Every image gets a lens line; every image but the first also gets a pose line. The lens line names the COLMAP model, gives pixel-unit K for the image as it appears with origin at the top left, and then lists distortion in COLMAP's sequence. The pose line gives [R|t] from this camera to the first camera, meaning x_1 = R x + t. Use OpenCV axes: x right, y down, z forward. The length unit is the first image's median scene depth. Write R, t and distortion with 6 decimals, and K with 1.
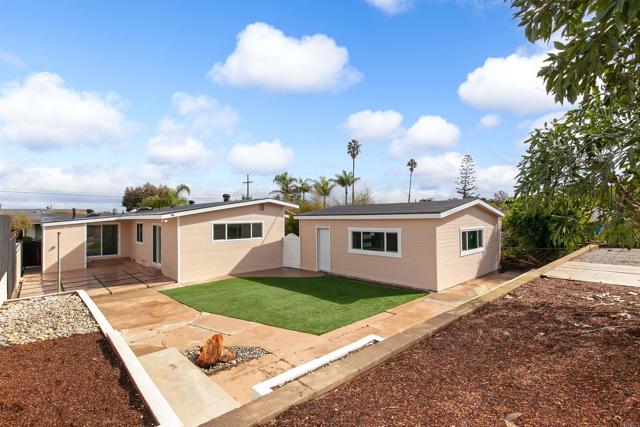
lens RADIAL K [[297.0, 0, 321.3], [0, 297.0, 214.2], [0, 0, 1]] dist [0.002664, 0.000397]
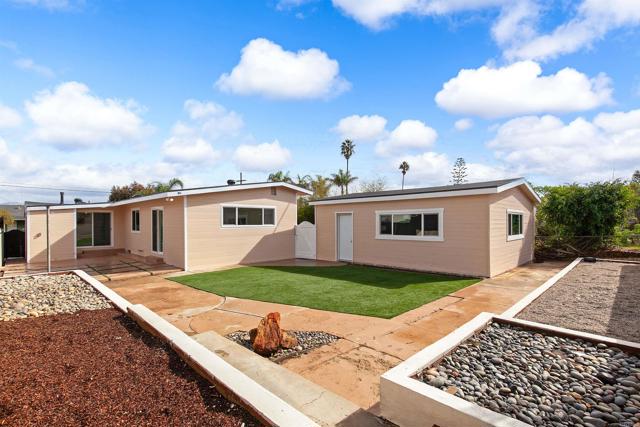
lens RADIAL K [[296.6, 0, 315.0], [0, 296.6, 225.8], [0, 0, 1]] dist [0.002556, 0.000309]
pose [[0.999717, 0.007243, 0.022650, -0.104885], [-0.007729, 0.999740, 0.021460, 0.067446], [-0.022488, -0.021629, 0.999513, 0.102545]]
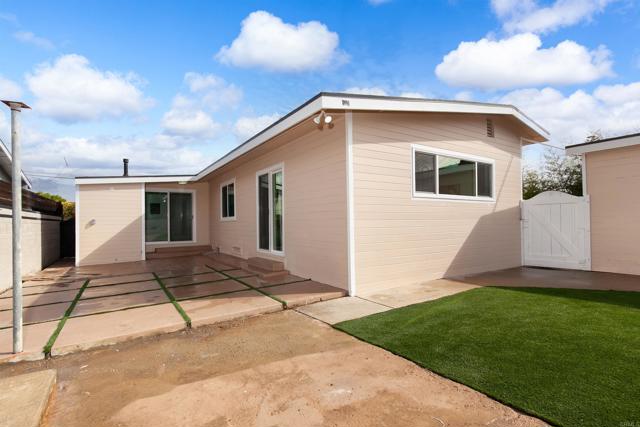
lens RADIAL K [[305.5, 0, 329.0], [0, 305.5, 227.0], [0, 0, 1]] dist [-0.002061, -0.000380]
pose [[0.986892, 0.002305, -0.161363, -0.403269], [0.001366, 0.999743, 0.022634, 0.122859], [0.161374, -0.022557, 0.986635, 0.561996]]
